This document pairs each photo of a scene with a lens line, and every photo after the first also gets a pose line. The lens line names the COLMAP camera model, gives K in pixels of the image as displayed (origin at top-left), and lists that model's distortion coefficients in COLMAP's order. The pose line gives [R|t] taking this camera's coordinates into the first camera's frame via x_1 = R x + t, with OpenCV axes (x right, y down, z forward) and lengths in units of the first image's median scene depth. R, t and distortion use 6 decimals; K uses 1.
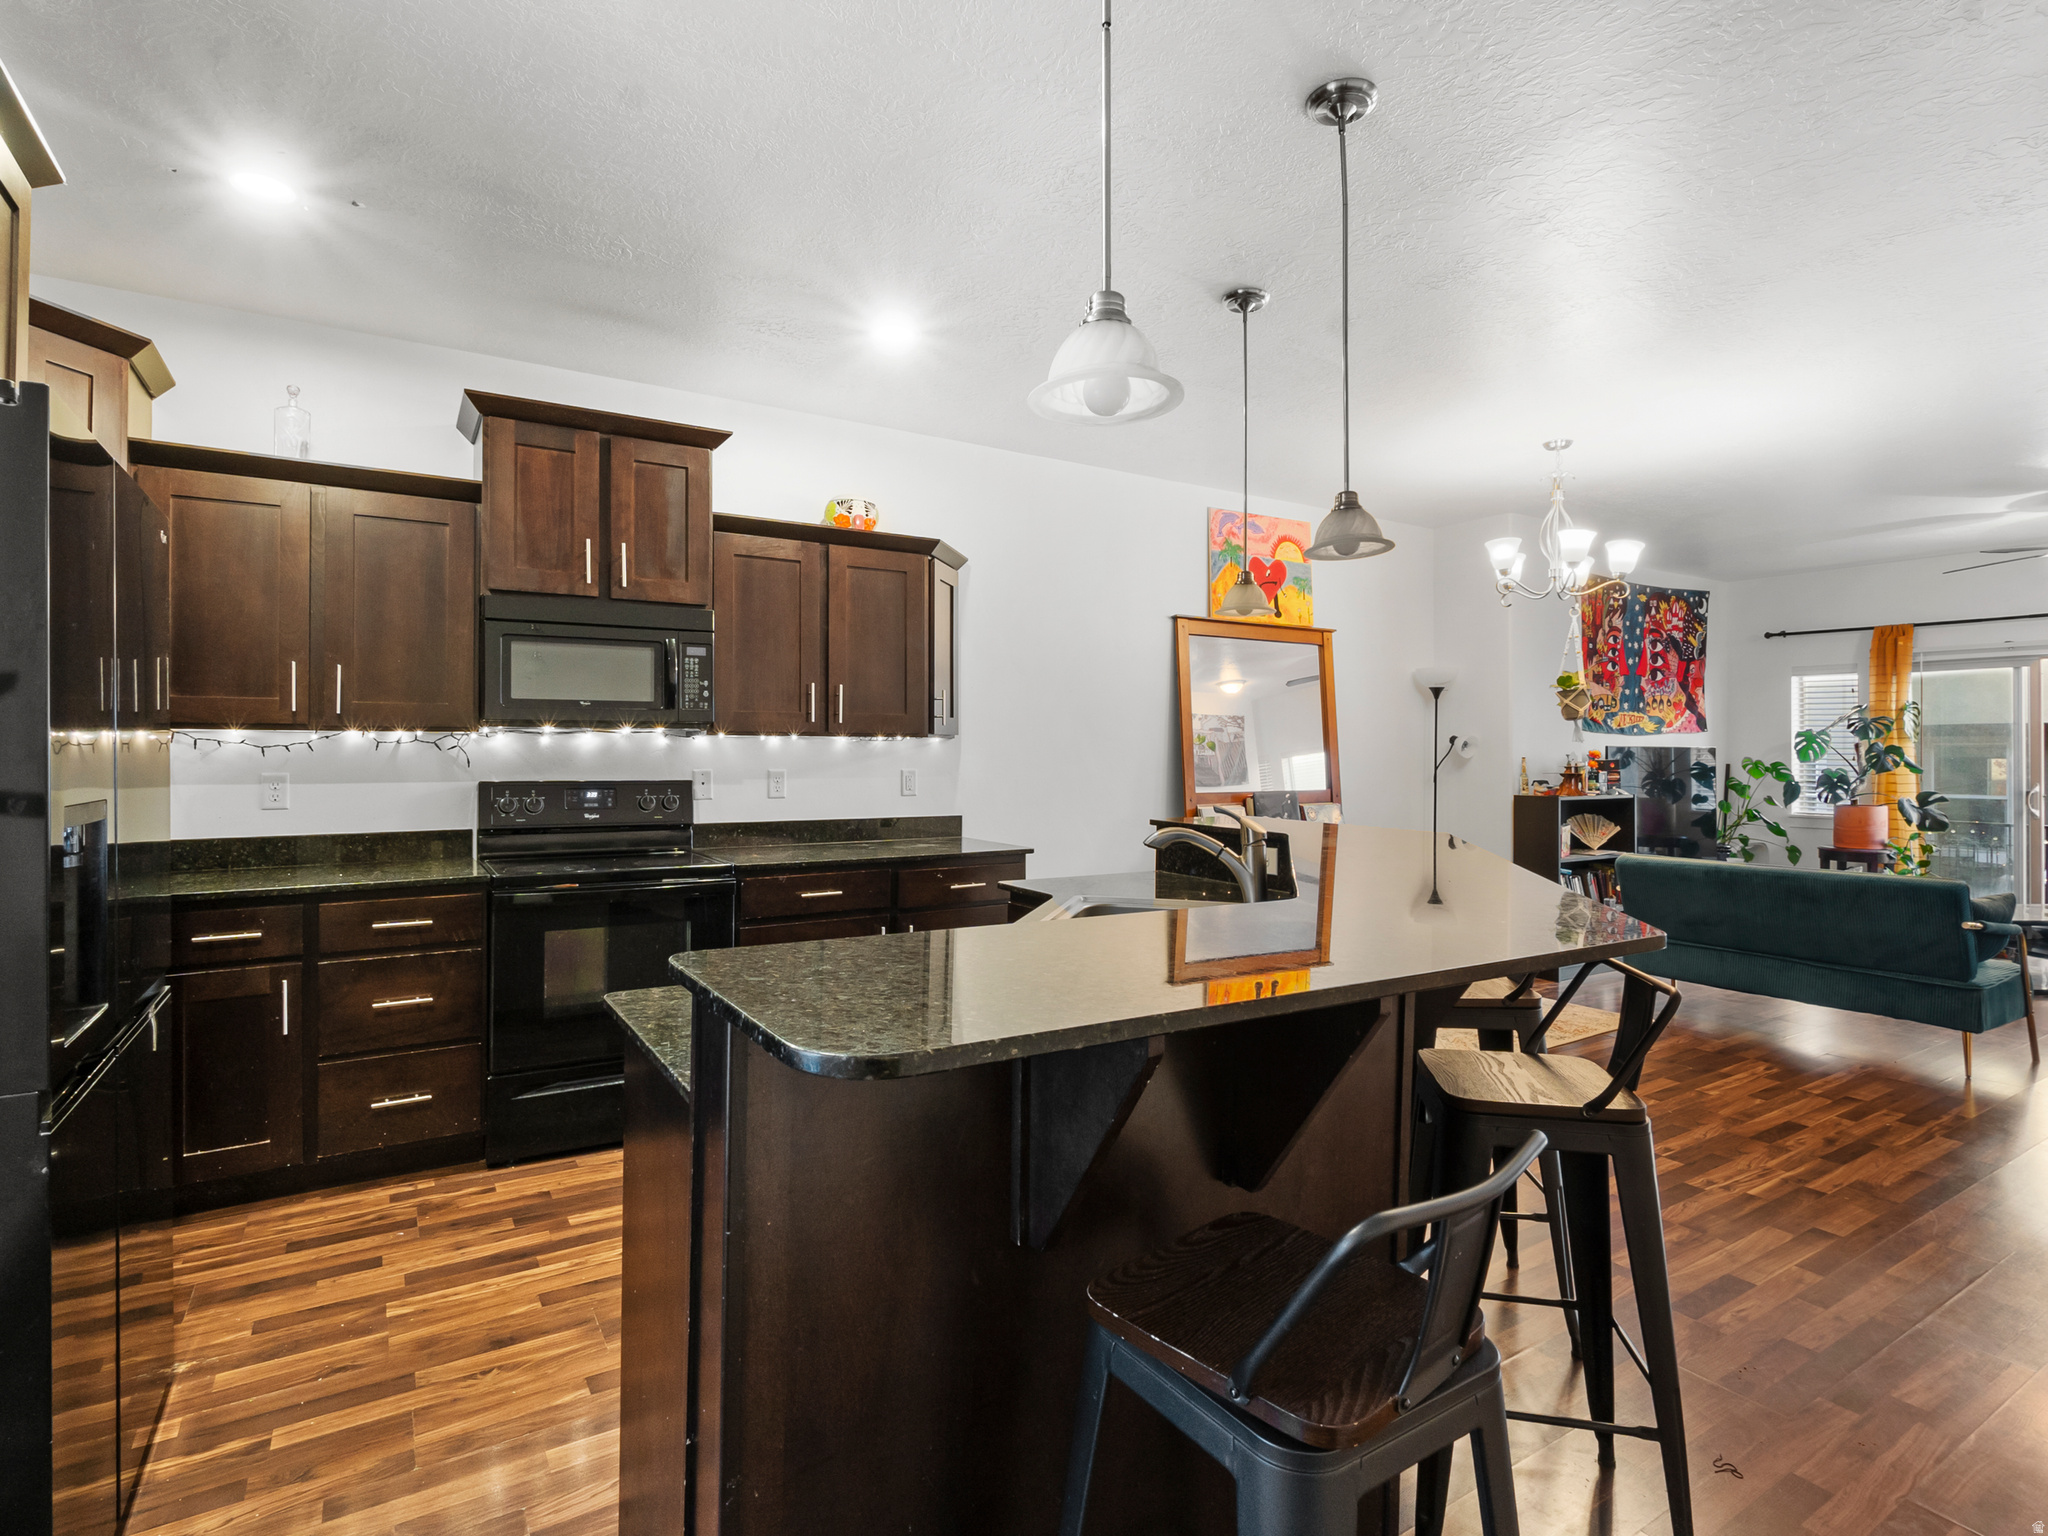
lens RADIAL K [[1030.9, 0, 1009.9], [0, 1030.9, 738.8], [0, 0, 1]] dist [-0.002959, -0.000556]
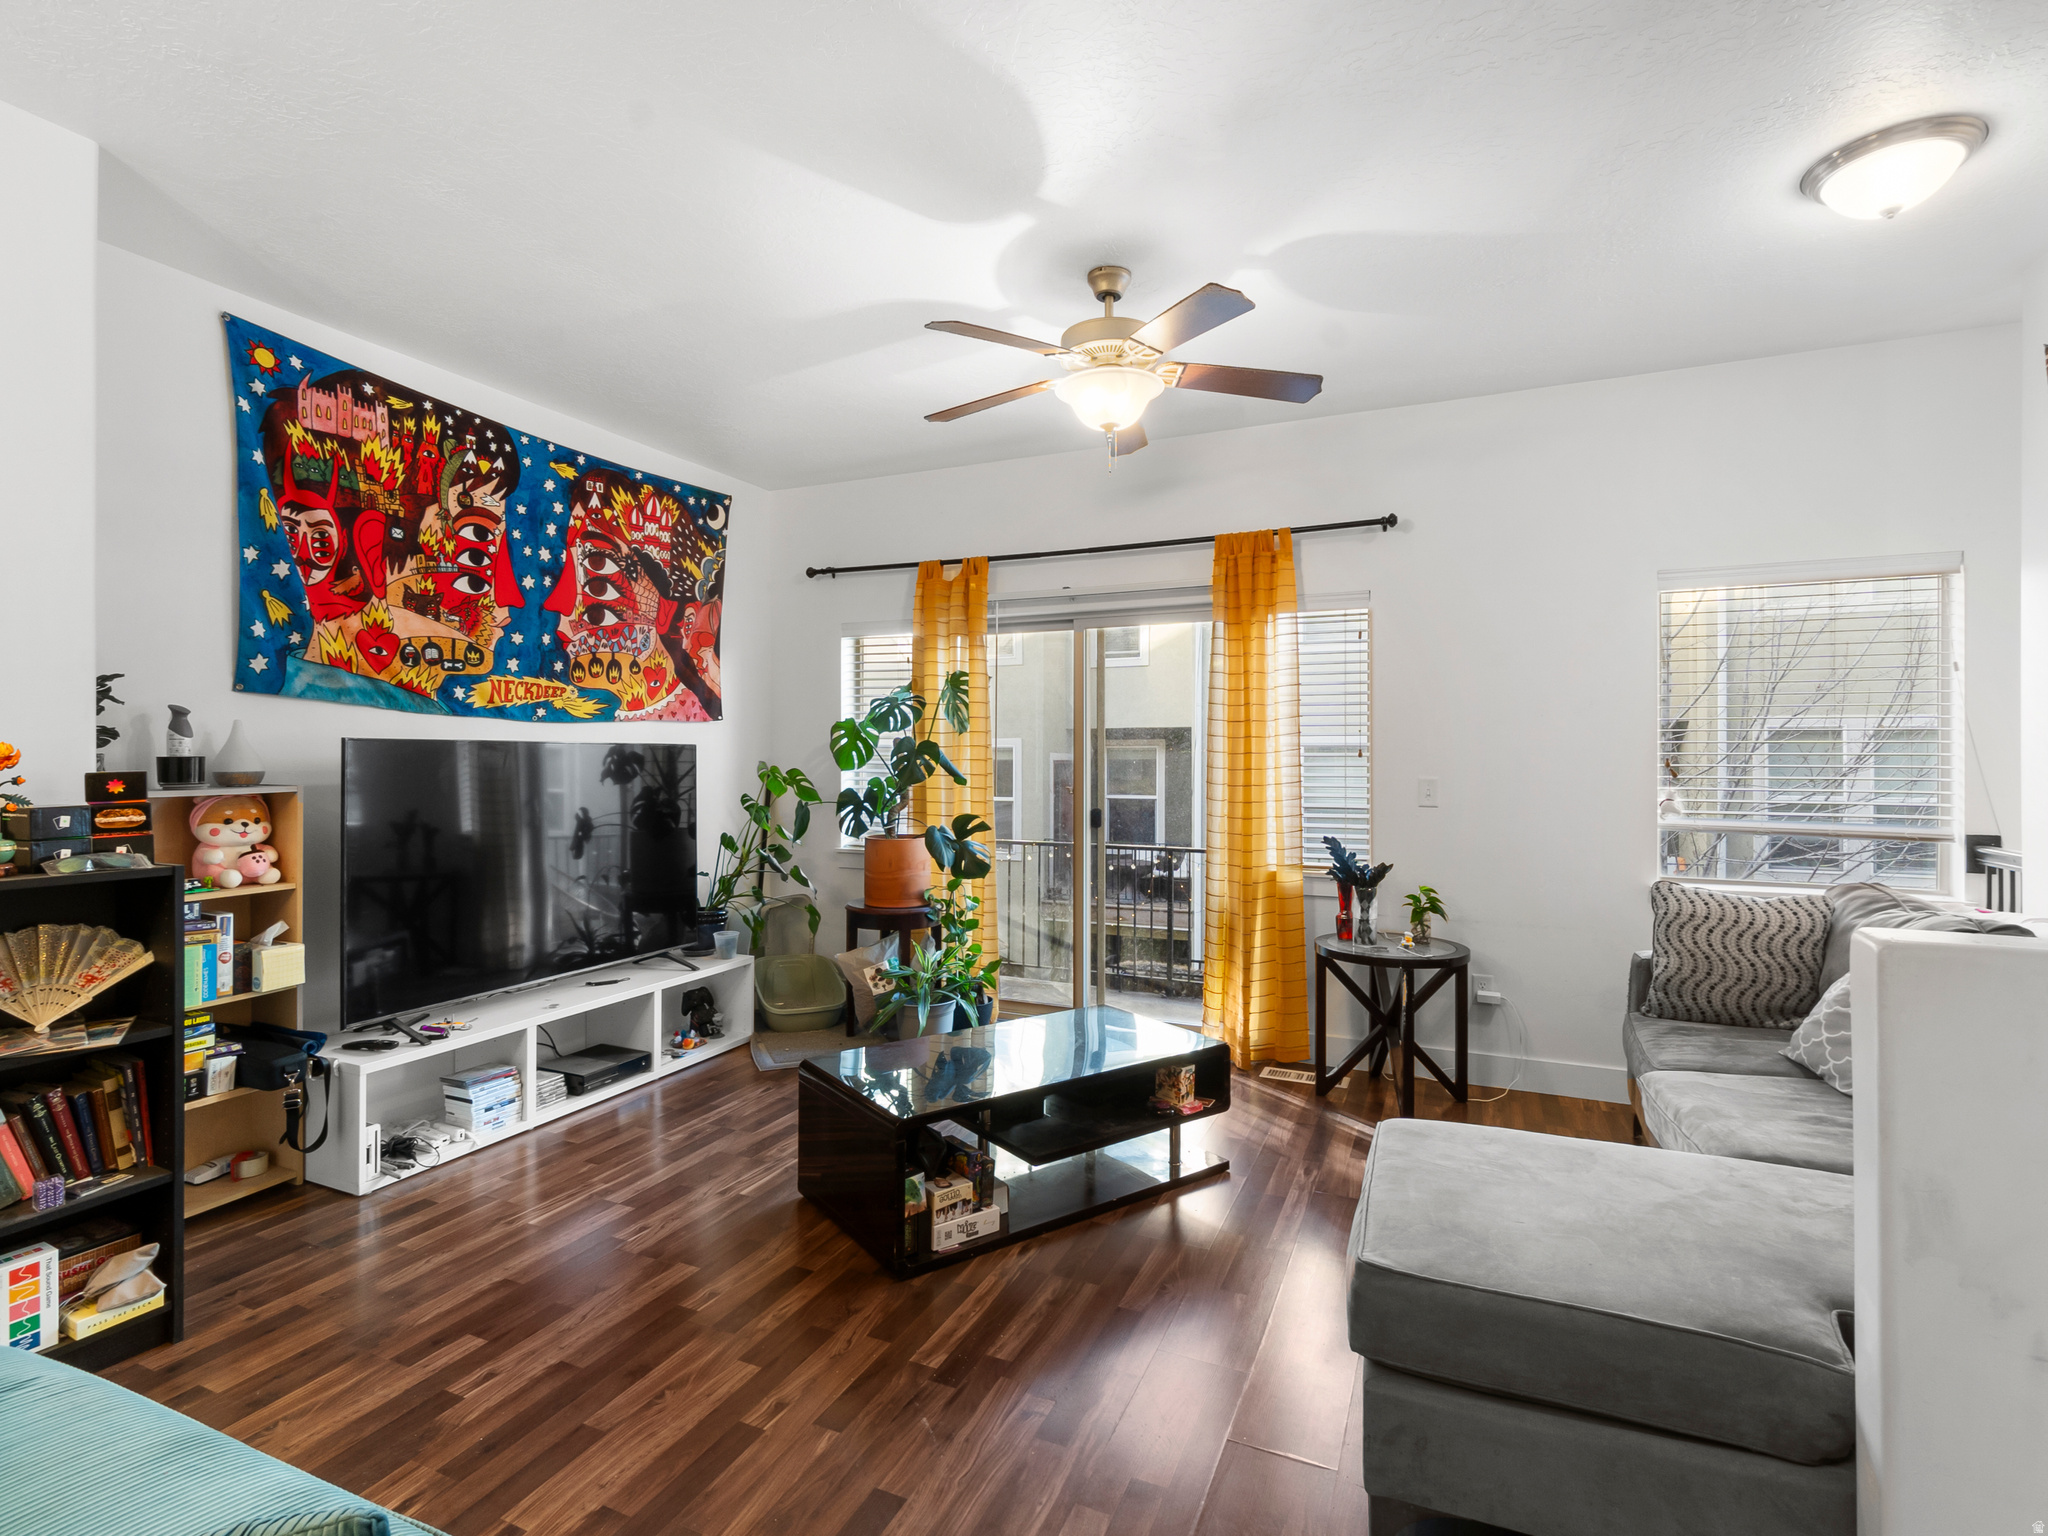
lens RADIAL K [[1005.2, 0, 1015.0], [0, 1005.2, 753.1], [0, 0, 1]] dist [-0.000185, 0.000319]
pose [[0.831475, -0.000073, 0.555563, 0.531381], [-0.005790, 0.999945, 0.008797, 0.007084], [-0.555533, -0.010532, 0.831428, 0.434718]]
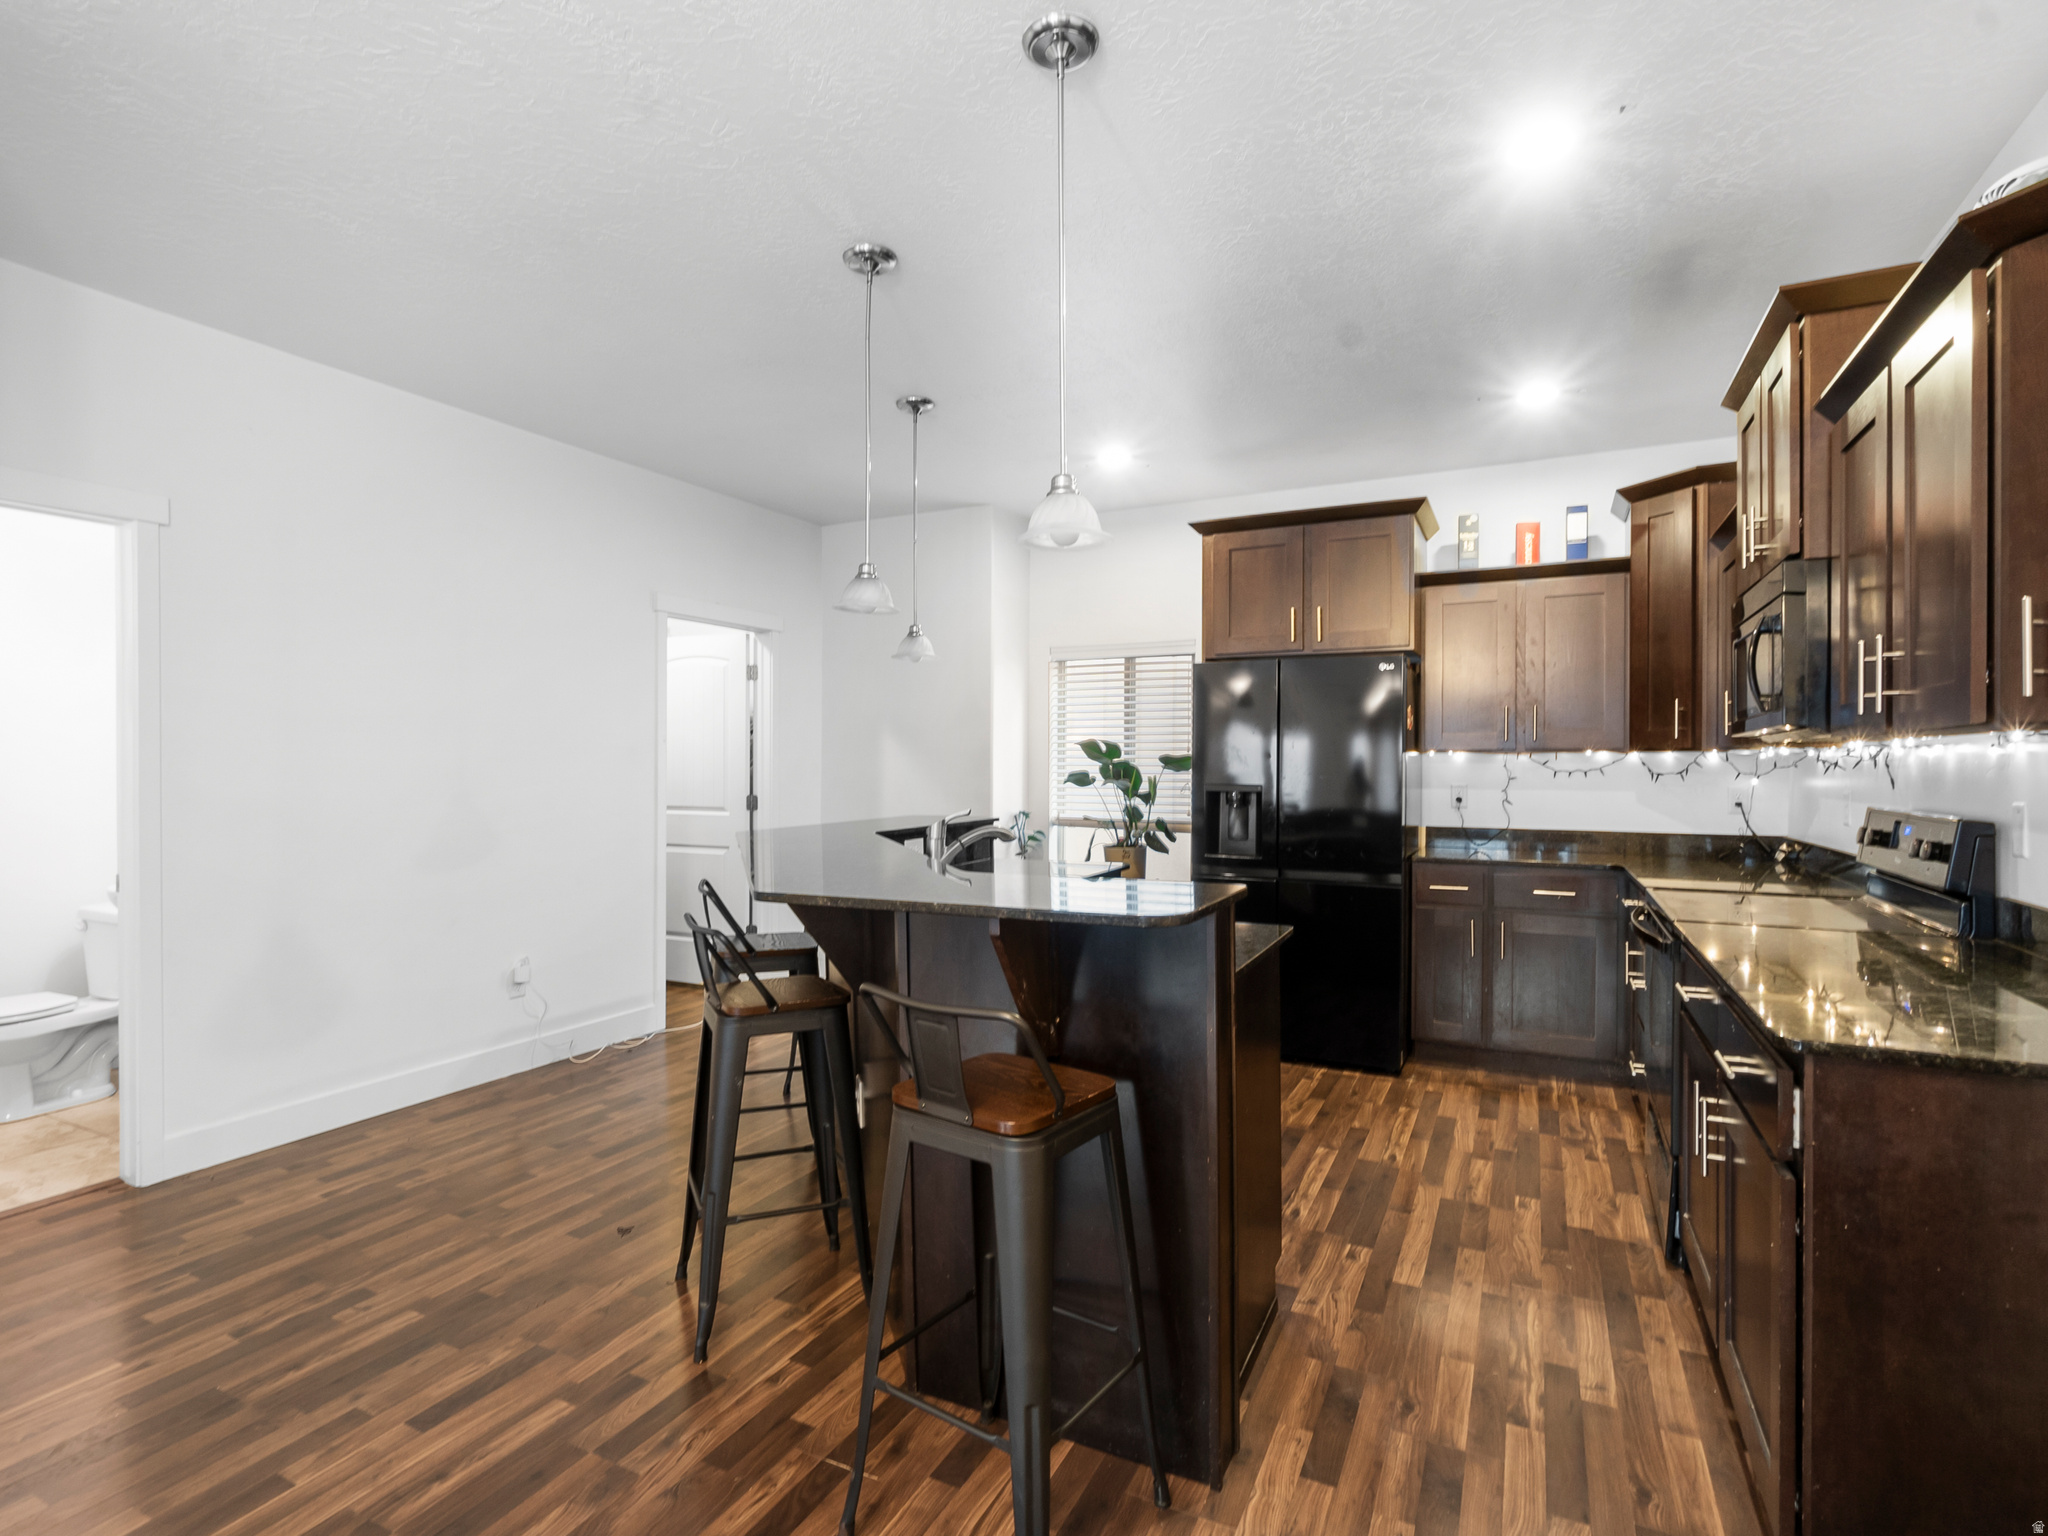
lens RADIAL K [[1030.9, 0, 1009.9], [0, 1030.9, 738.8], [0, 0, 1]] dist [-0.002959, -0.000556]
pose [[-0.854783, -0.022044, -0.518517, 0.247519], [-0.002718, 0.999274, -0.038003, 0.008694], [0.518979, -0.031076, -0.854222, 0.640429]]
